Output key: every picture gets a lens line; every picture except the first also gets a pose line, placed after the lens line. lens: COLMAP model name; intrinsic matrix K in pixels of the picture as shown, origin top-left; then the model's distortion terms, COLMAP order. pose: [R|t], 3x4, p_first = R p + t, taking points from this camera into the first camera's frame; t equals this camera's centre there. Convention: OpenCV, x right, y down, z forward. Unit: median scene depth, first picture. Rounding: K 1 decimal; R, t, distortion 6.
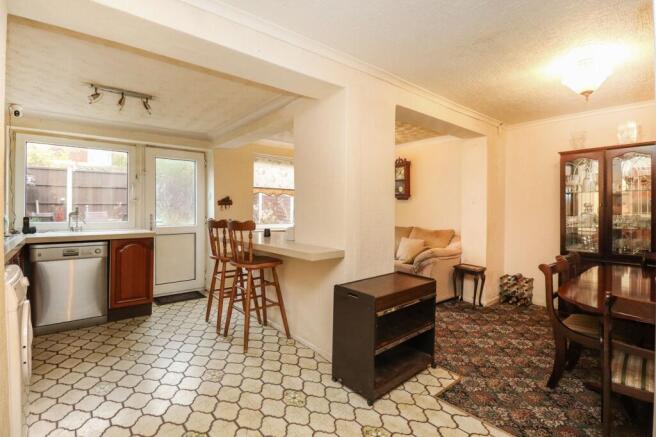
lens RADIAL K [[314.3, 0, 329.9], [0, 314.3, 210.1], [0, 0, 1]] dist [-0.003664, -0.008624]
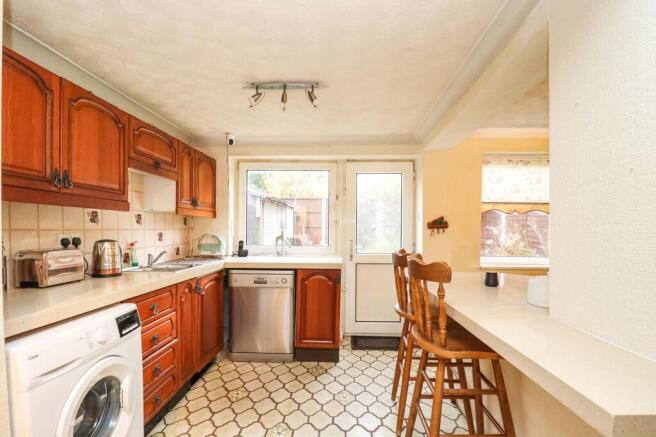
lens RADIAL K [[314.3, 0, 332.3], [0, 314.3, 237.1], [0, 0, 1]] dist [-0.003664, -0.008624]
pose [[0.739745, 0.016780, -0.672678, -0.035755], [-0.005762, 0.999810, 0.018604, -0.012118], [0.672863, -0.009887, 0.739701, 0.423727]]
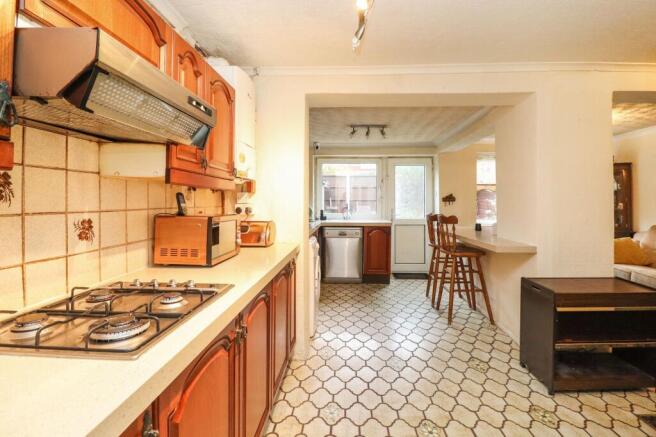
lens RADIAL K [[314.3, 0, 338.3], [0, 314.3, 200.0], [0, 0, 1]] dist [-0.003664, -0.008624]
pose [[0.739569, -0.007129, -0.673043, 0.194028], [-0.001104, 0.999930, -0.011804, -0.010478], [0.673080, 0.009473, 0.739509, -0.160450]]
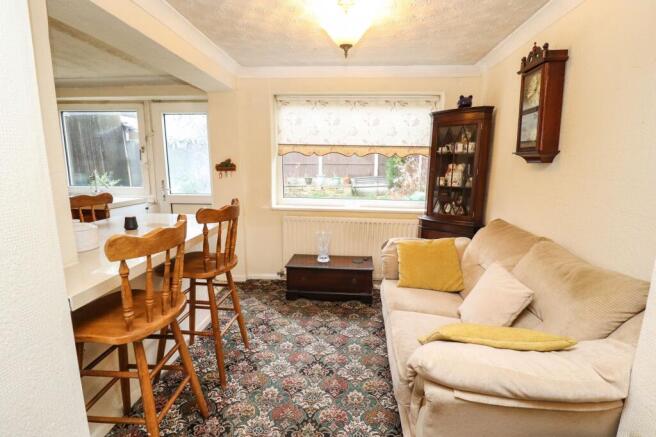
lens RADIAL K [[314.3, 0, 339.0], [0, 314.3, 219.4], [0, 0, 1]] dist [-0.003664, -0.008624]
pose [[0.723386, 0.123112, -0.679379, 0.536914], [-0.010916, 0.985891, 0.167033, -0.042640], [0.690357, -0.113414, 0.714524, 0.906559]]
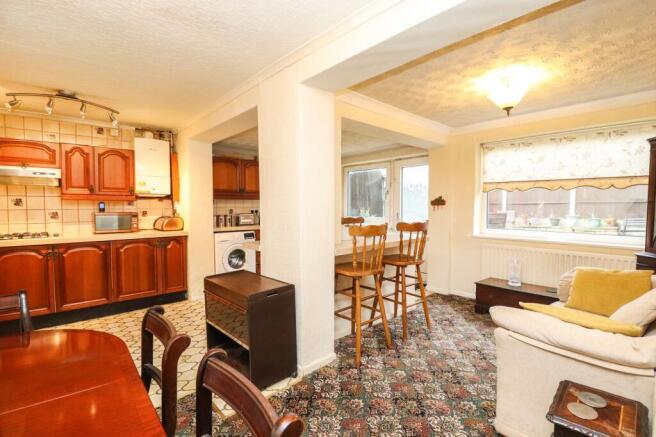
lens RADIAL K [[314.3, 0, 329.4], [0, 314.3, 216.8], [0, 0, 1]] dist [-0.003664, -0.008624]
pose [[0.025526, 0.029620, -0.999235, 0.899497], [-0.003443, 0.999558, 0.029541, -0.011644], [0.999668, 0.002687, 0.025616, 0.901554]]
